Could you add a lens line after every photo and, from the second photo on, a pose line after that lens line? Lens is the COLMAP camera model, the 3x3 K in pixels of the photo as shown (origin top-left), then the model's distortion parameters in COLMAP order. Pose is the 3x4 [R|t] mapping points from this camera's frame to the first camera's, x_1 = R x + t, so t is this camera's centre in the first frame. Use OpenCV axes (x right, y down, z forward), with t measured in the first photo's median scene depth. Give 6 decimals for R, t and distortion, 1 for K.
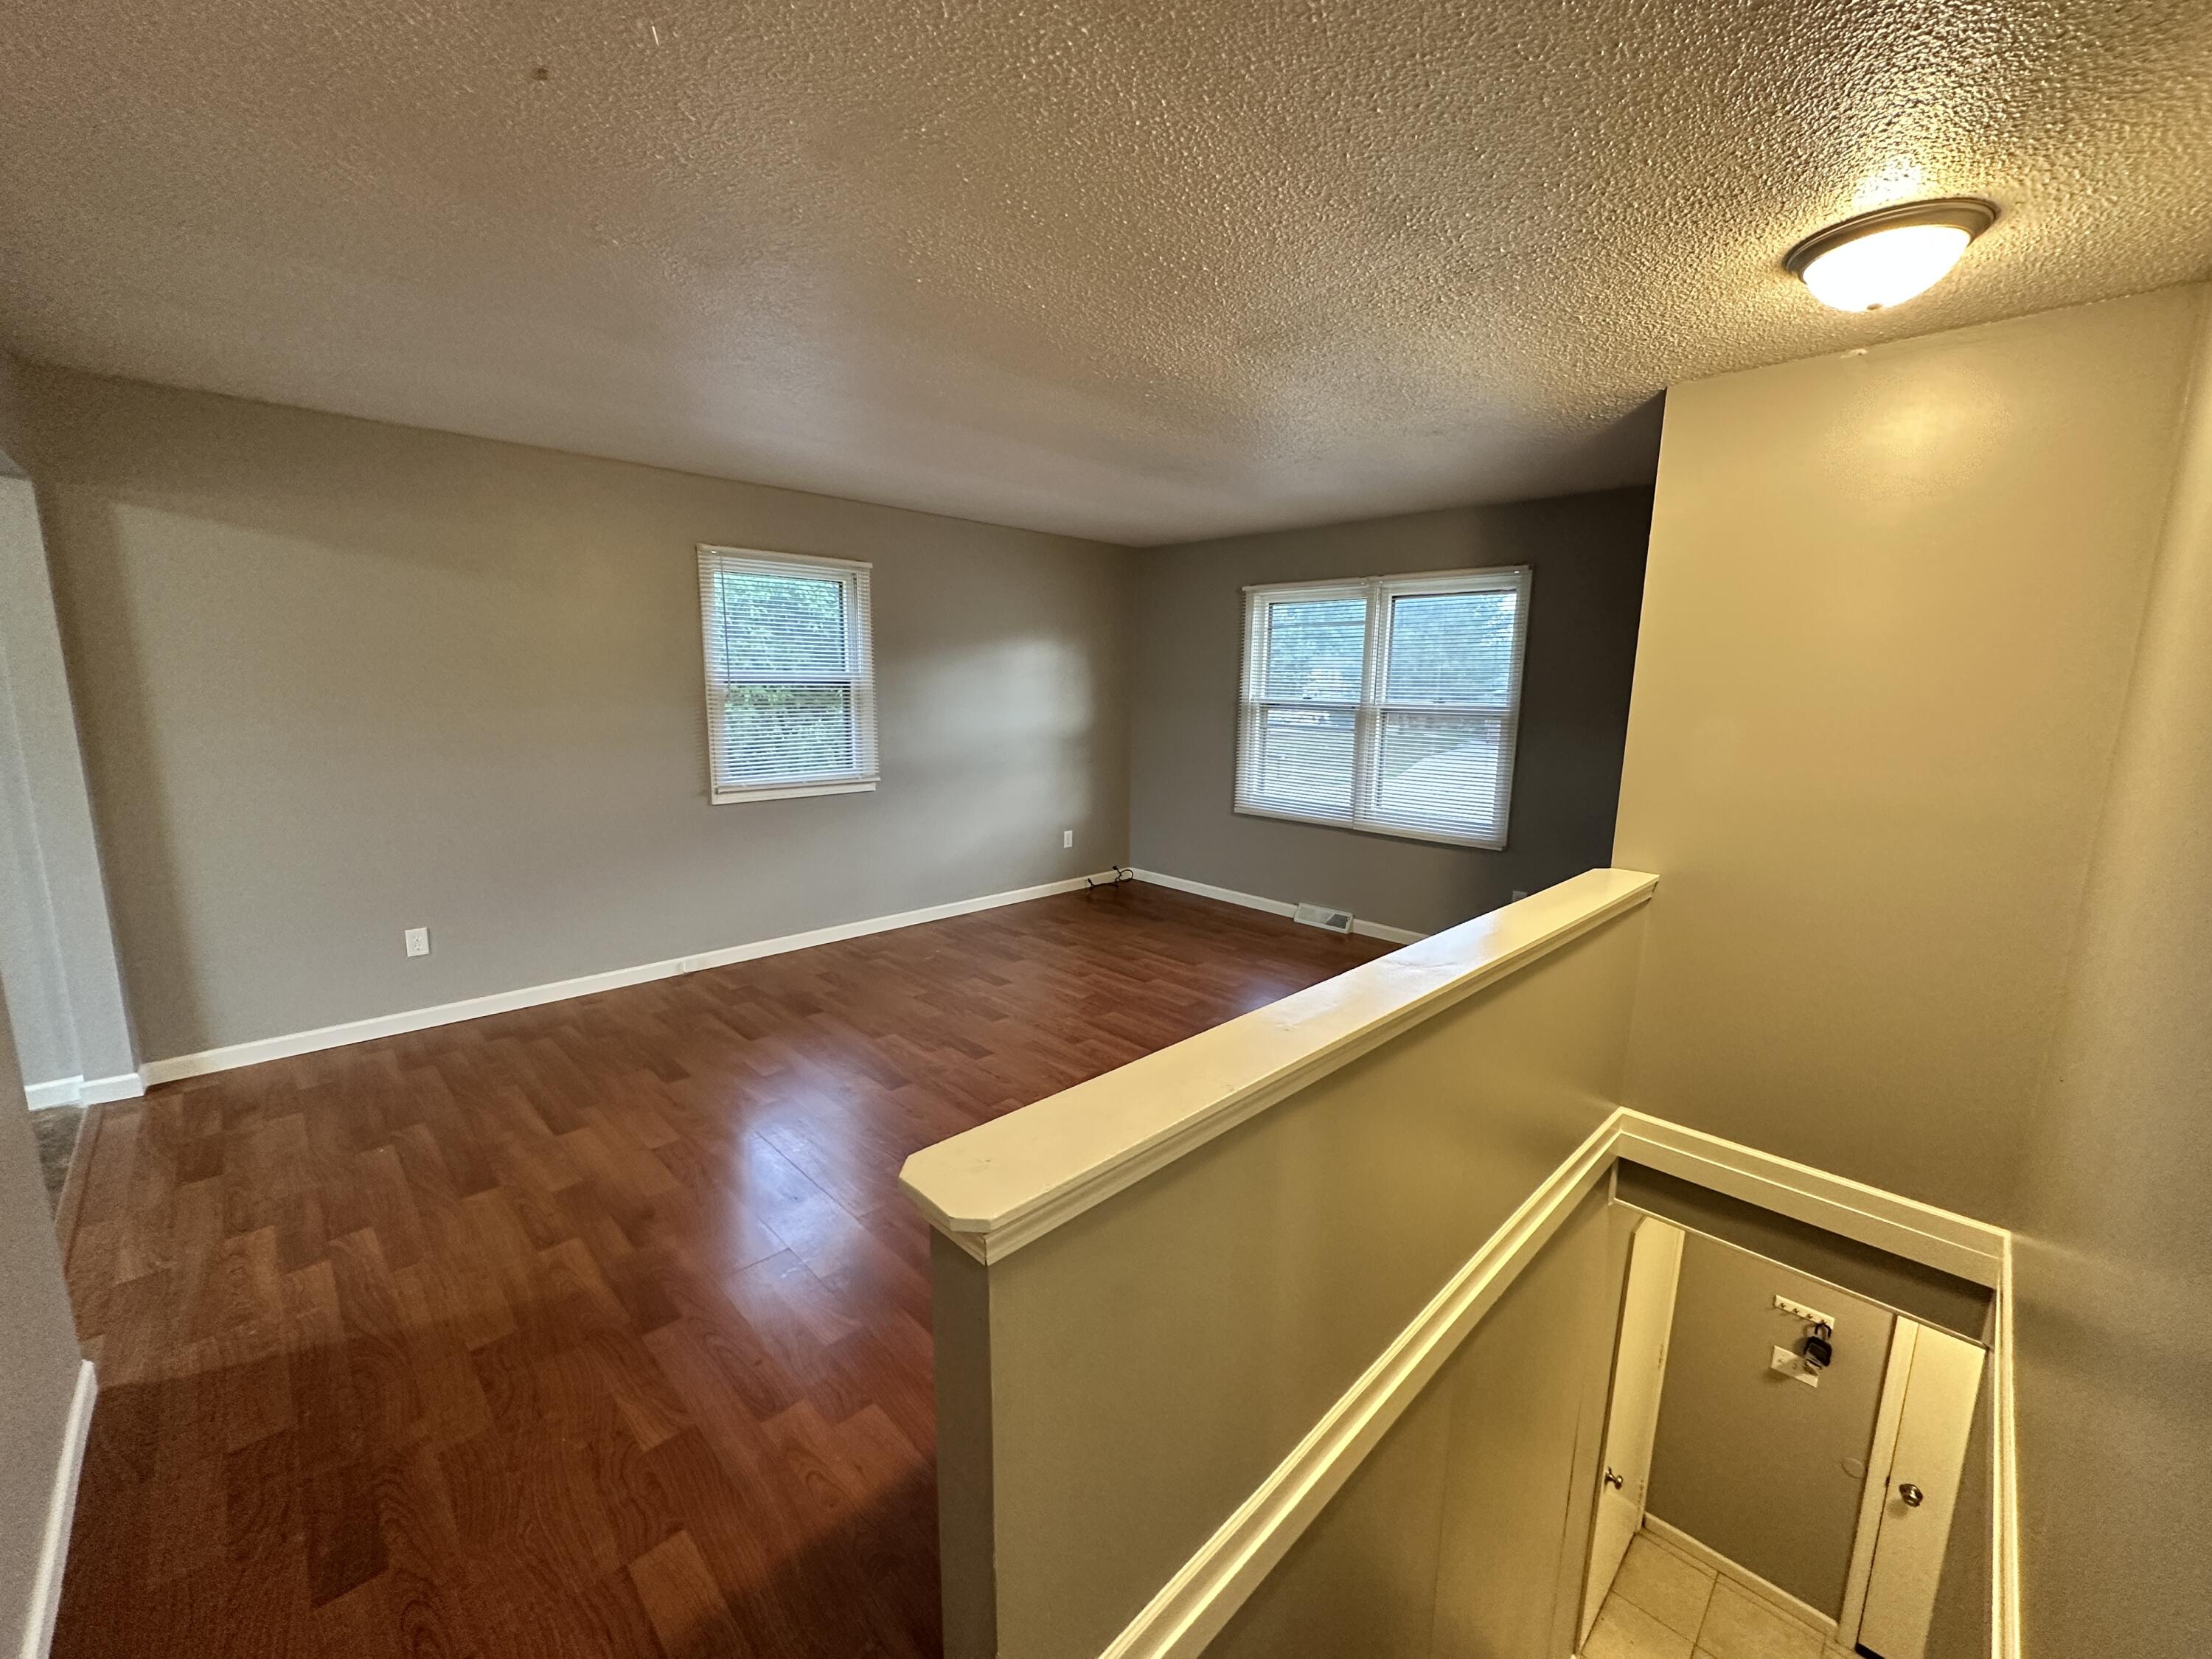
lens RADIAL K [[876.3, 0, 1112.8], [0, 876.3, 825.6], [0, 0, 1]] dist [-0.003389, 0.000170]
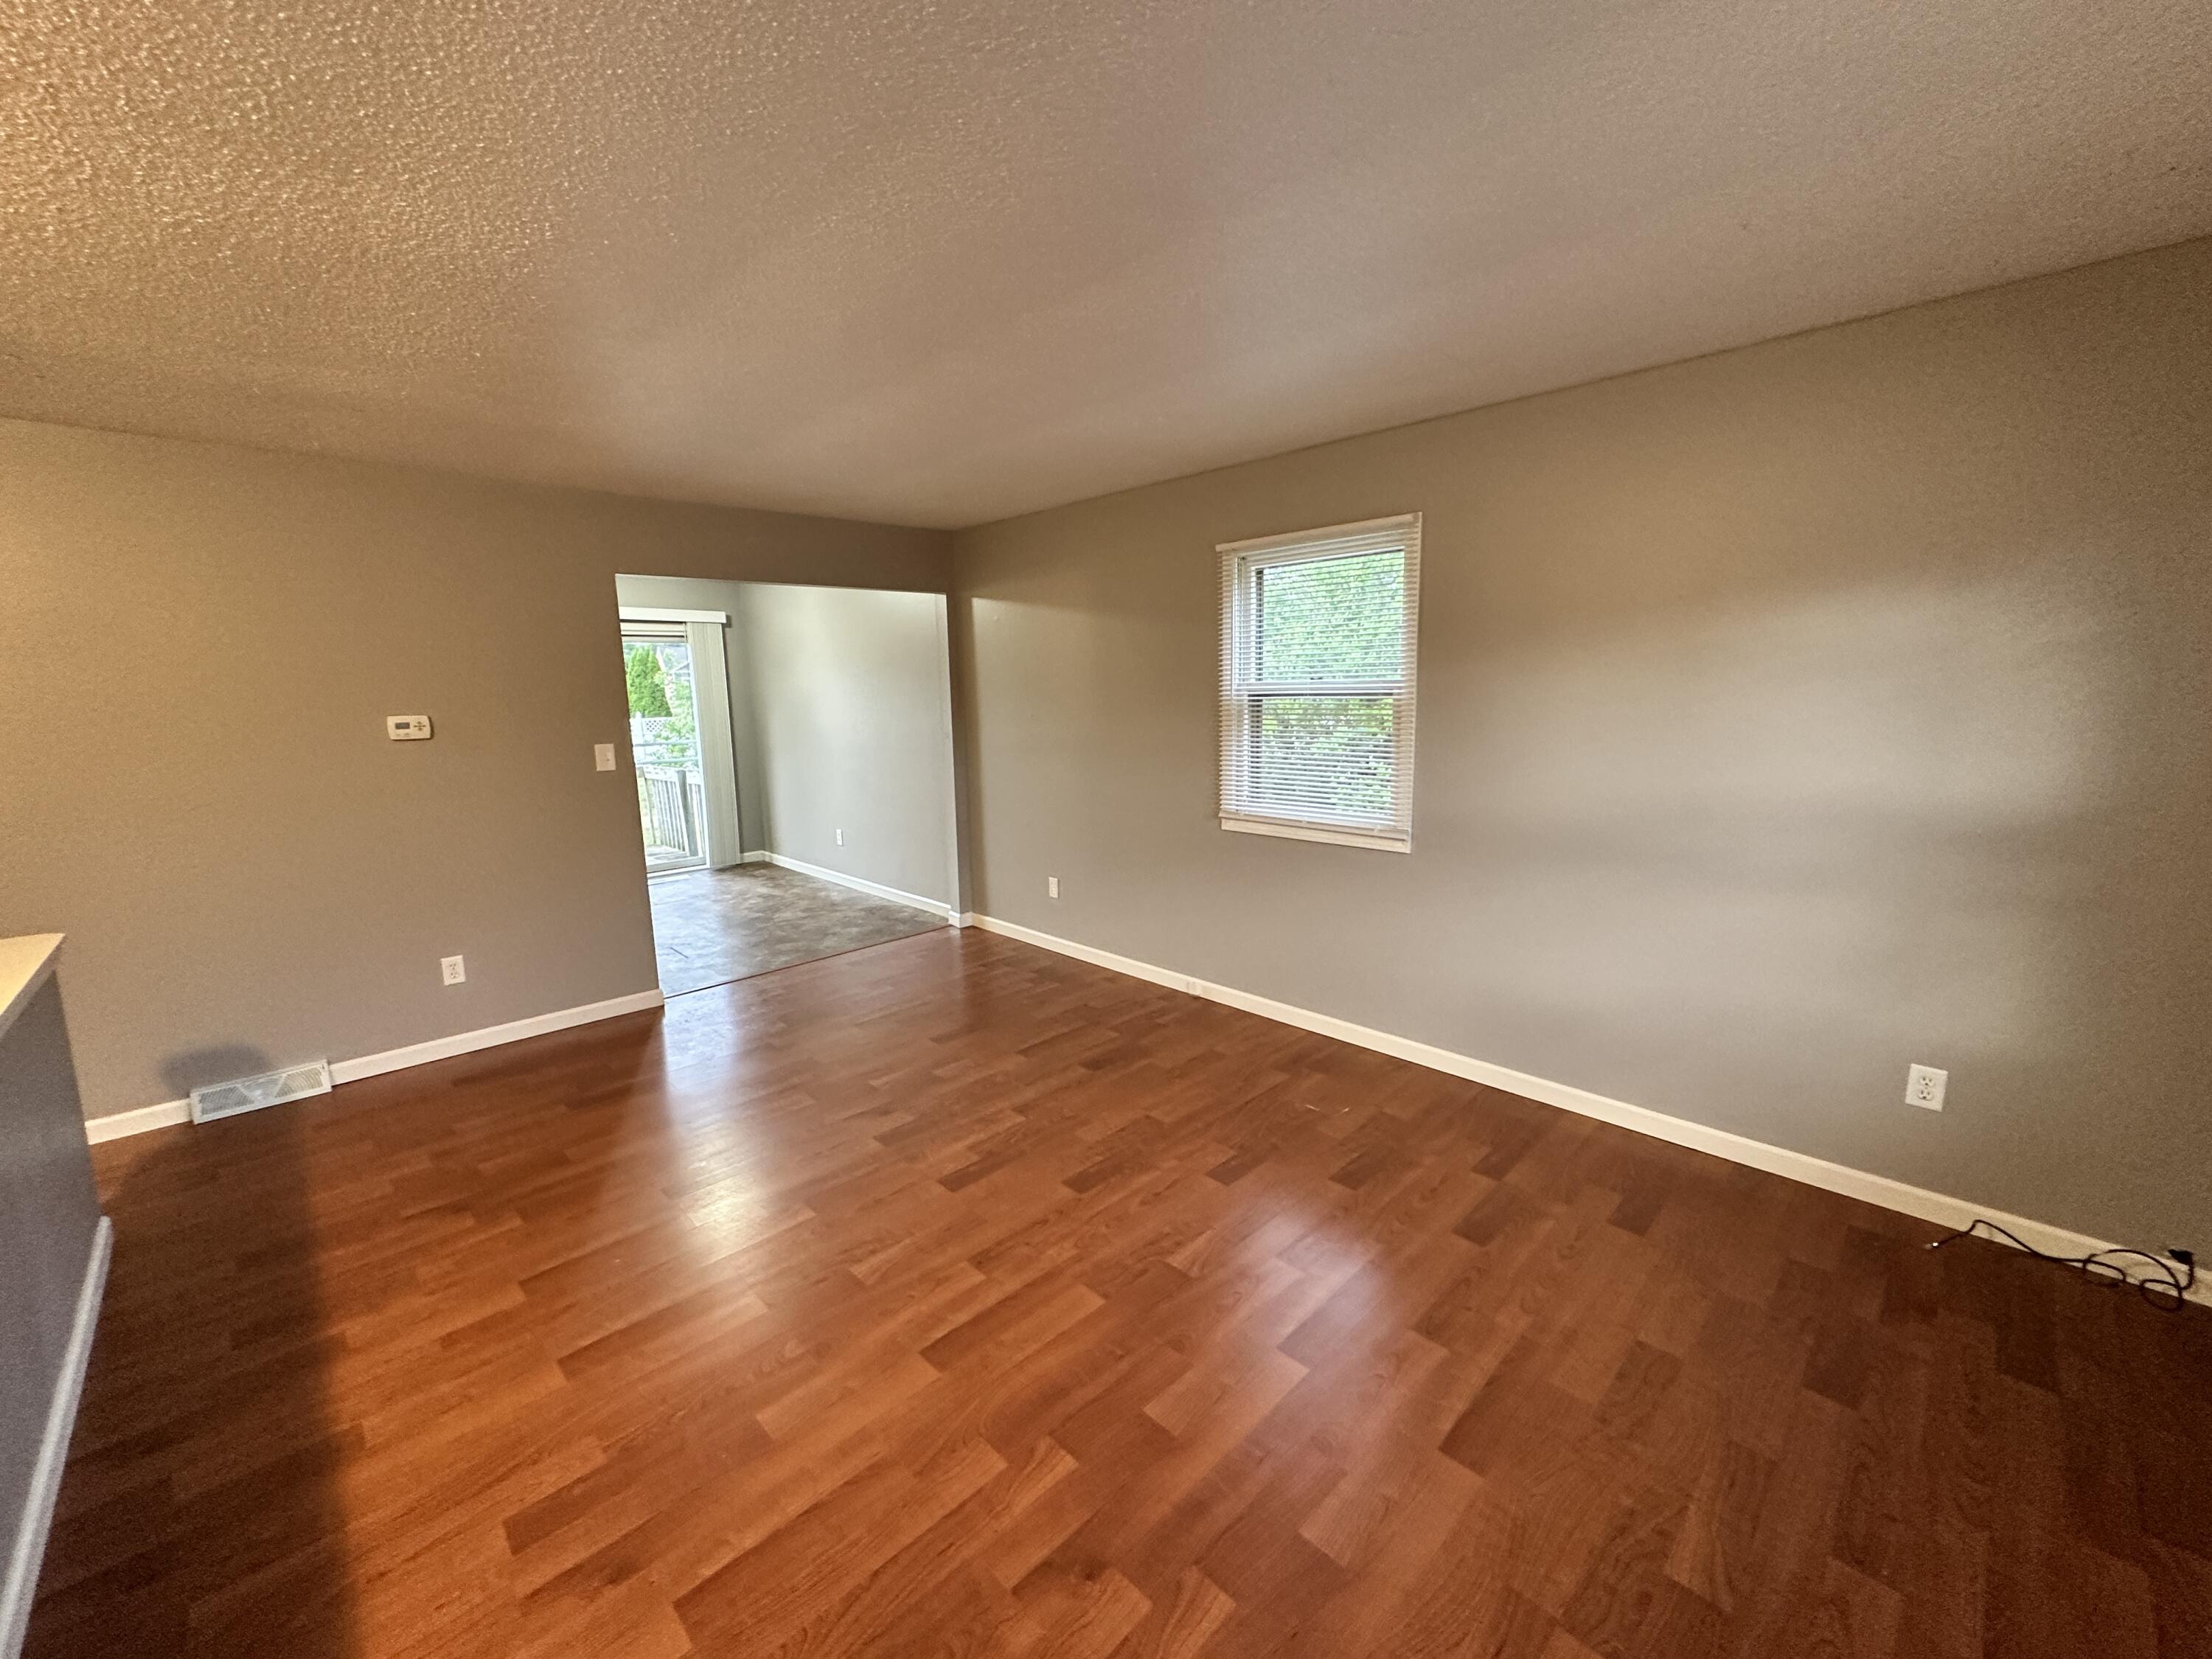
lens RADIAL K [[876.3, 0, 1100.4], [0, 876.3, 823.6], [0, 0, 1]] dist [-0.003389, 0.000170]
pose [[-0.018553, 0.141478, -0.989768, 0.462693], [-0.145557, 0.979009, 0.142668, -0.144662], [0.989176, 0.146714, 0.002430, 0.889467]]
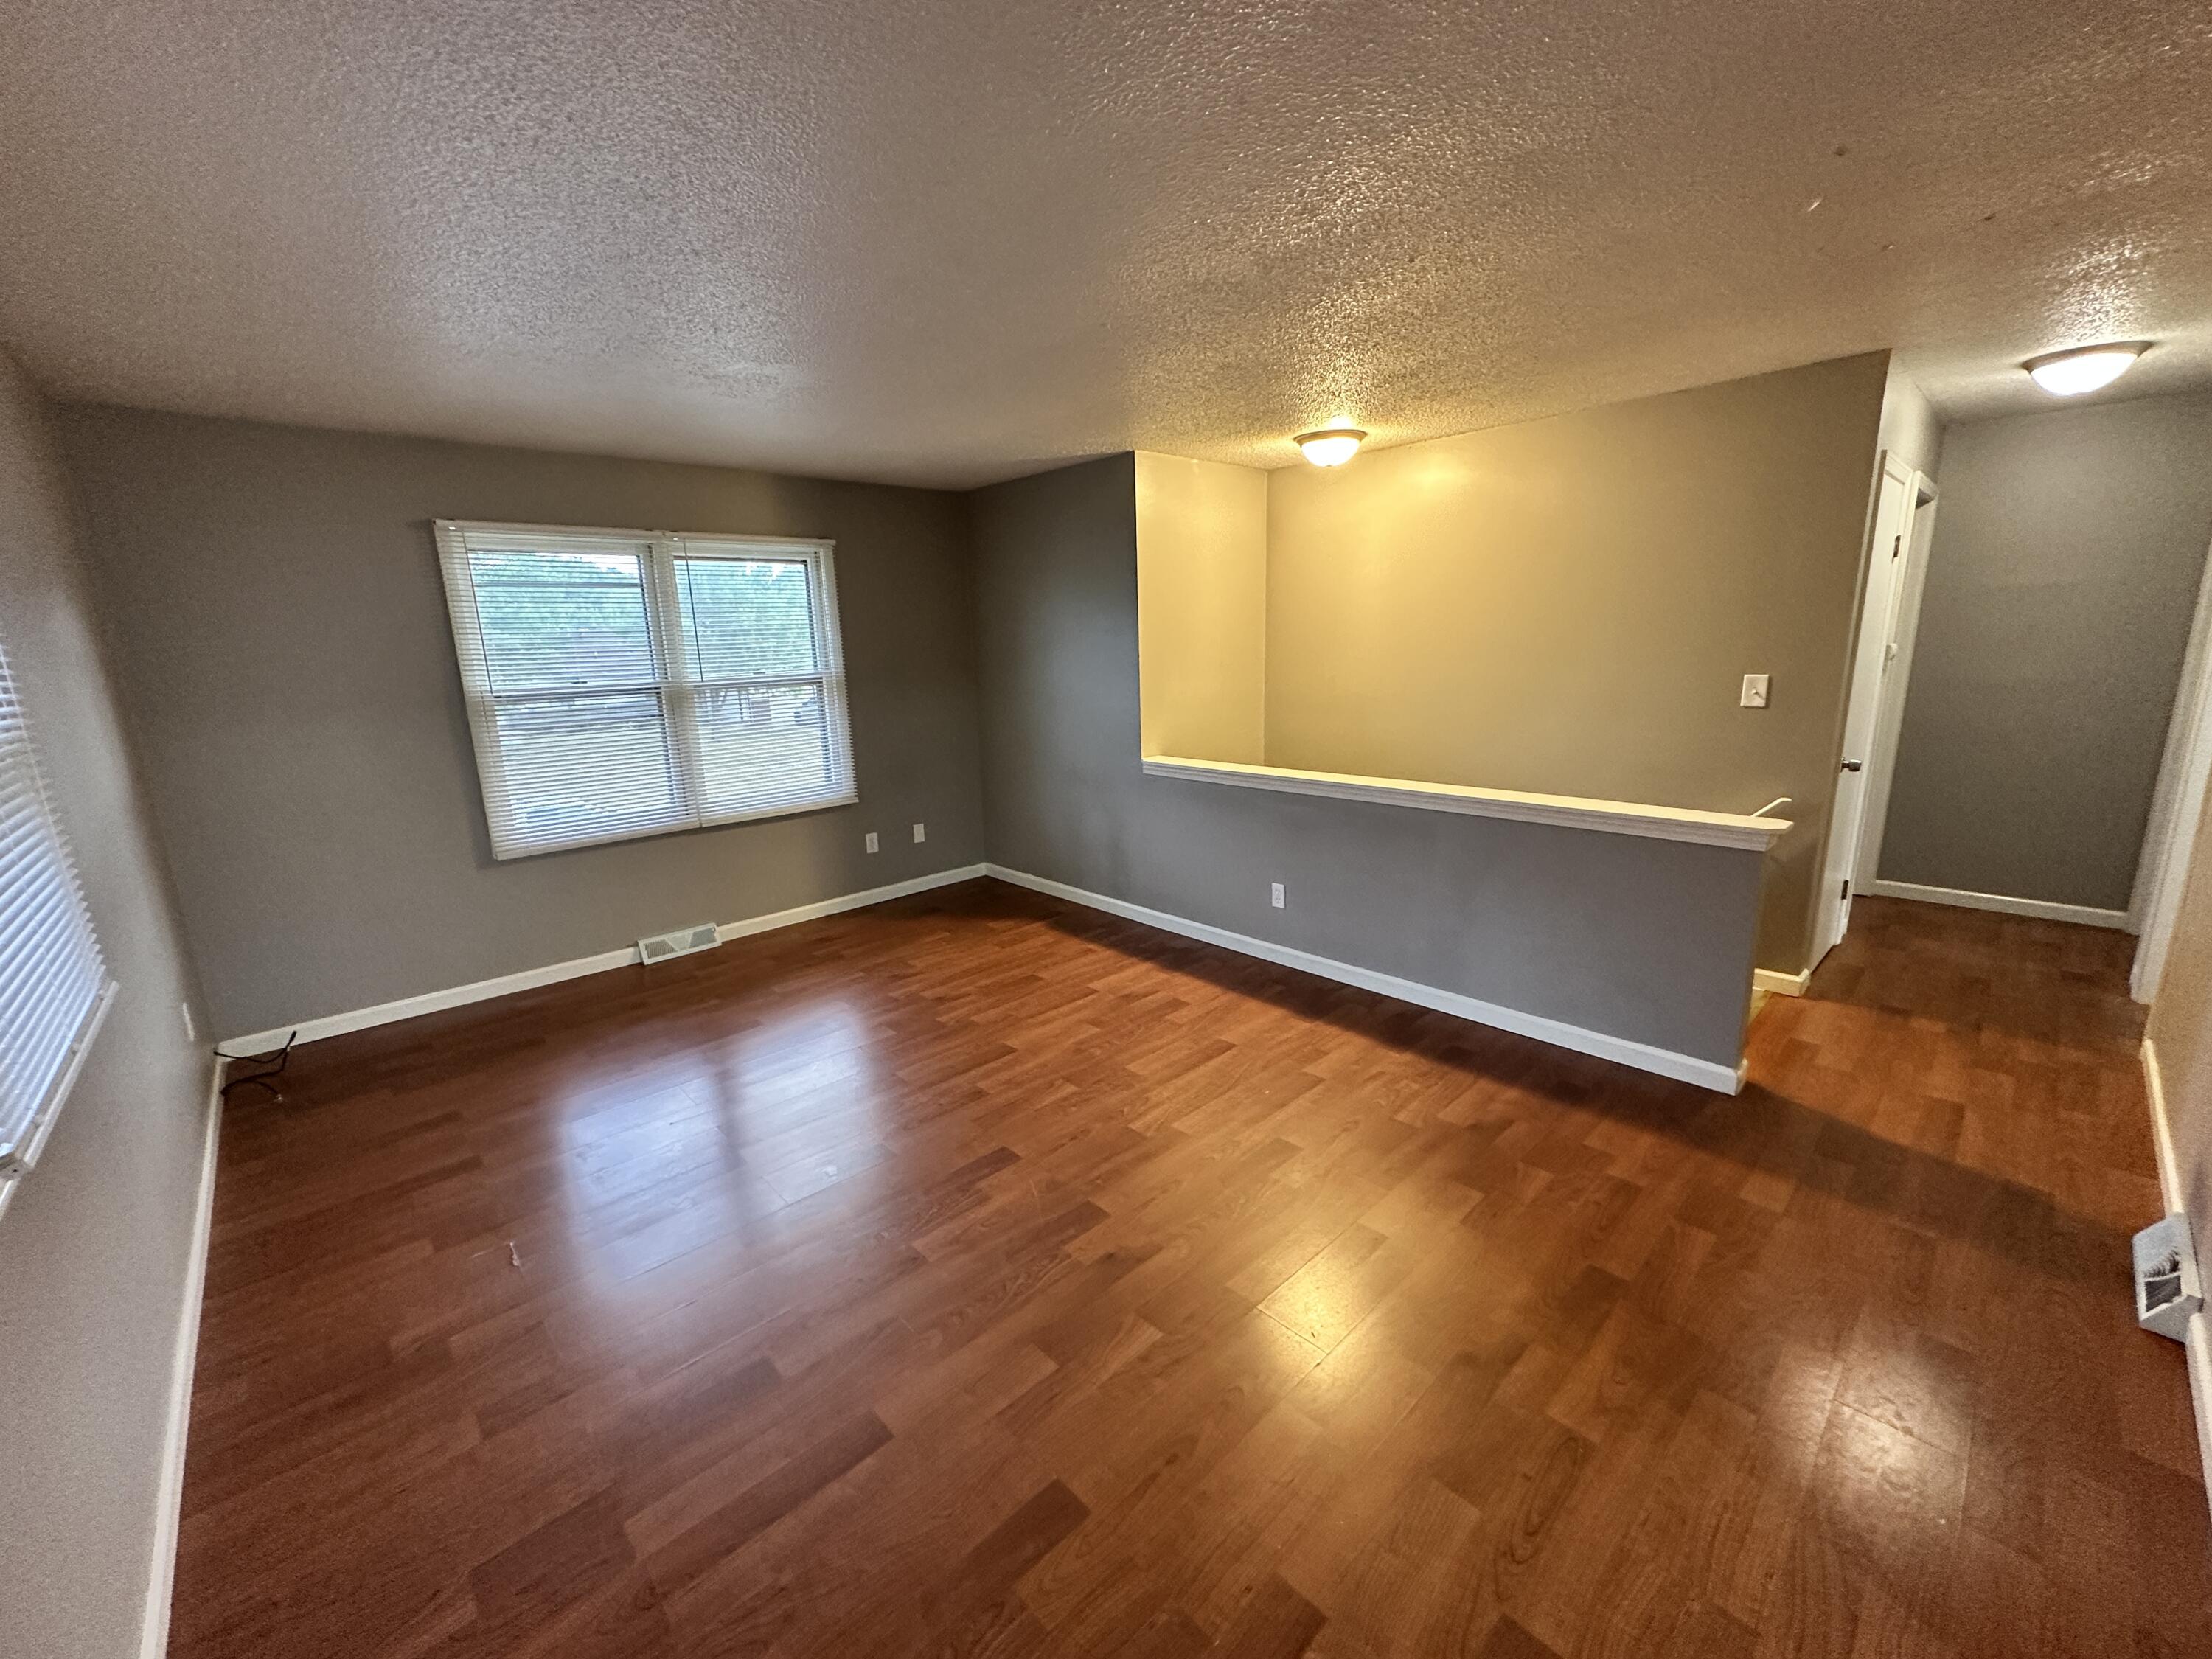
lens RADIAL K [[876.3, 0, 1099.7], [0, 876.3, 824.0], [0, 0, 1]] dist [-0.003389, 0.000170]
pose [[0.038594, -0.223985, 0.973828, -0.672455], [0.196832, 0.957165, 0.212351, -0.128901], [-0.979677, 0.183485, 0.081029, 0.664537]]
